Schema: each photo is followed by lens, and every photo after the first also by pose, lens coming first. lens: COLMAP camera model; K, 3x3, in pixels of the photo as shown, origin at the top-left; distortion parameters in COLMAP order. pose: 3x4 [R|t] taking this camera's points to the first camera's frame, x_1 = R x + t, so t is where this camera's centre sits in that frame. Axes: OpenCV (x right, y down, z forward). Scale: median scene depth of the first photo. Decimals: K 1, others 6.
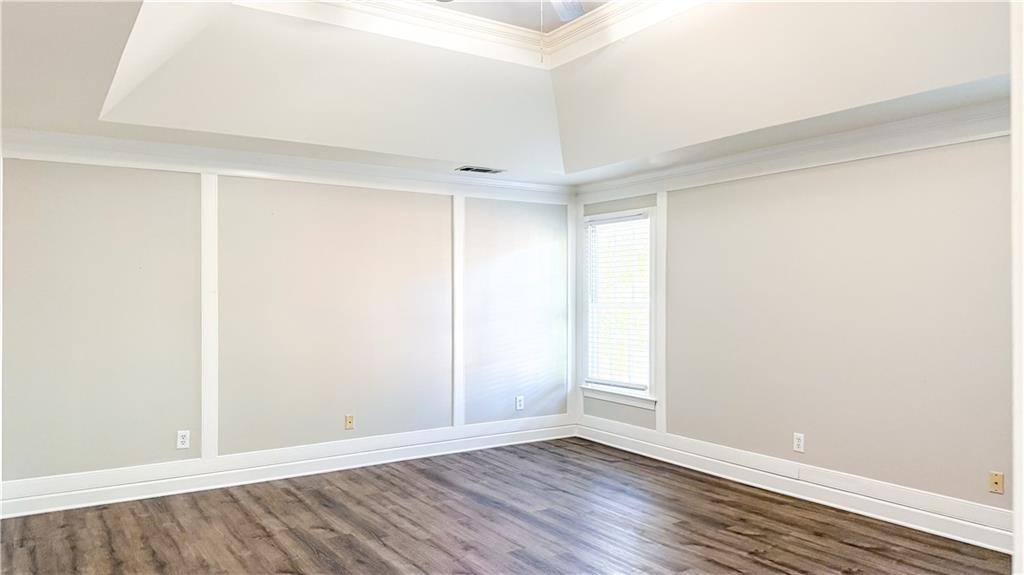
lens RADIAL K [[733.8, 0, 512.0], [0, 733.8, 284.4], [0, 0, 1]] dist [0.071716, -0.065115]
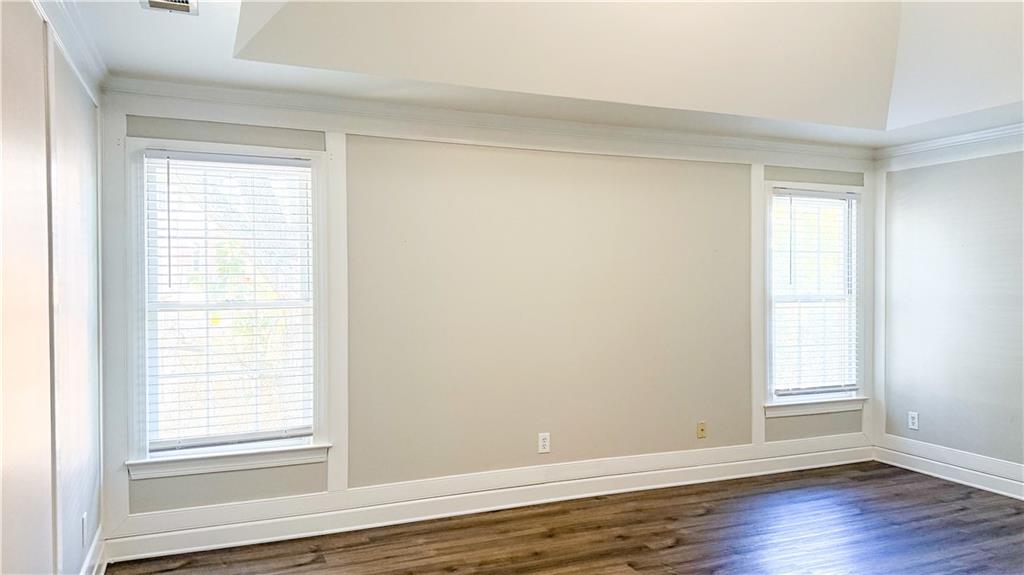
lens RADIAL K [[733.8, 0, 512.0], [0, 733.8, 284.4], [0, 0, 1]] dist [0.071716, -0.065115]
pose [[0.154972, -0.005593, 0.987903, -0.546911], [-0.015571, 0.999846, 0.008103, 0.005915], [-0.987796, -0.016639, 0.154861, 0.922632]]
